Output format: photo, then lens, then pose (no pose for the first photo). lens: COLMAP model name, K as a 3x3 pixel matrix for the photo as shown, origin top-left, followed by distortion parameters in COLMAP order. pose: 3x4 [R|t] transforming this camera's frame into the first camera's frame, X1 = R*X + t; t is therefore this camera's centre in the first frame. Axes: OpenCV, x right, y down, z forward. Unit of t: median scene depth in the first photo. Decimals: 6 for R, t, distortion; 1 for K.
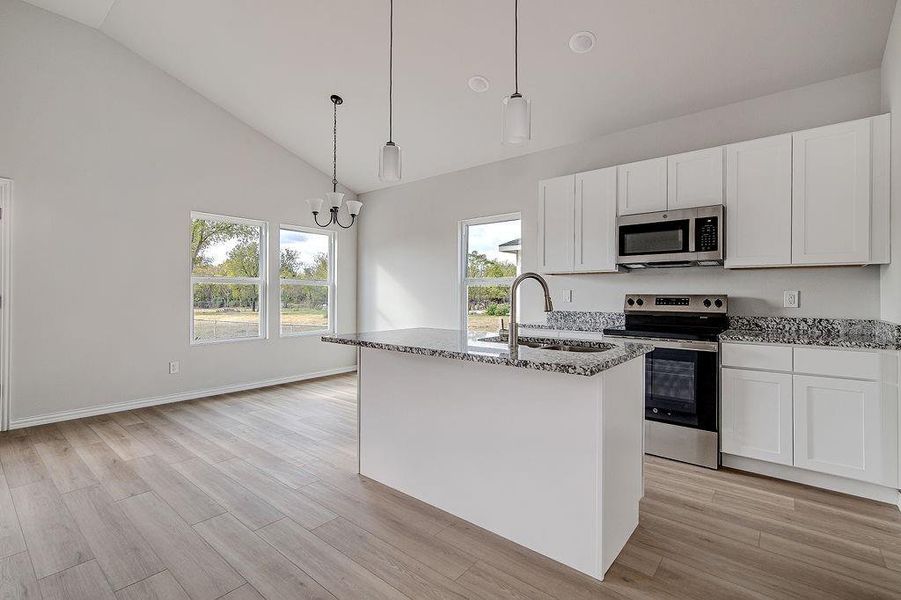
lens RADIAL K [[418.9, 0, 452.7], [0, 418.9, 293.6], [0, 0, 1]] dist [-0.000452, 0.000043]
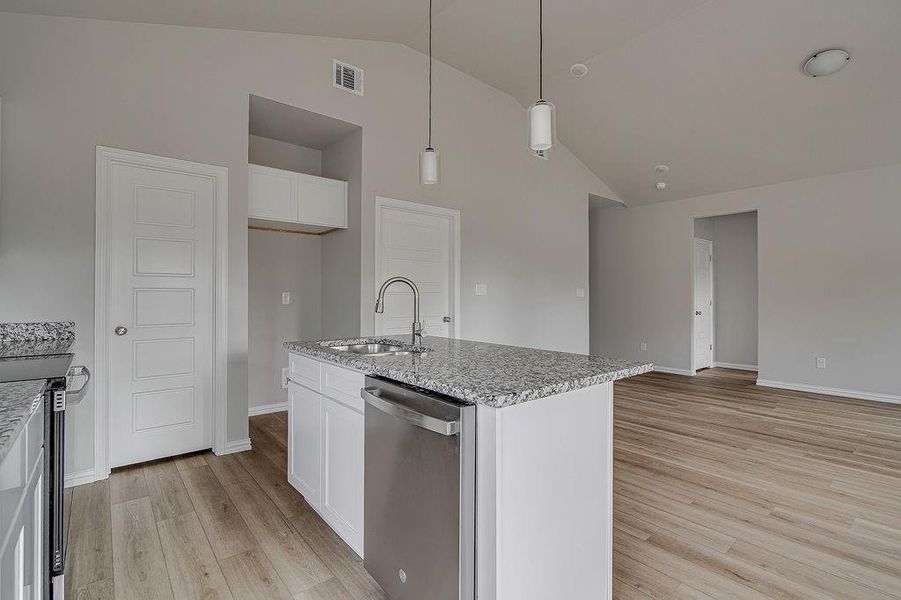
lens RADIAL K [[429.8, 0, 452.2], [0, 429.8, 269.6], [0, 0, 1]] dist [-0.000376, -0.000242]
pose [[-0.982490, 0.011373, 0.185967, -0.103350], [-0.002768, 0.997134, -0.075607, 0.016732], [-0.186294, -0.074798, -0.979643, 1.364643]]
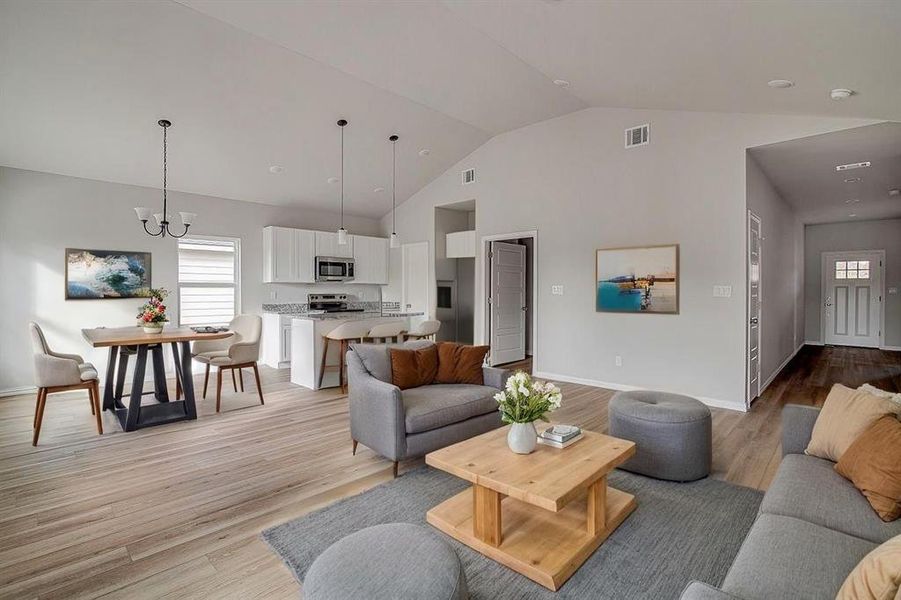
lens RADIAL K [[418.9, 0, 452.7], [0, 418.9, 293.6], [0, 0, 1]] dist [-0.000452, 0.000043]
pose [[0.075144, -0.007244, 0.997146, -1.783463], [0.001111, 0.999974, 0.007181, -0.016098], [-0.997172, 0.000568, 0.075150, 0.195302]]
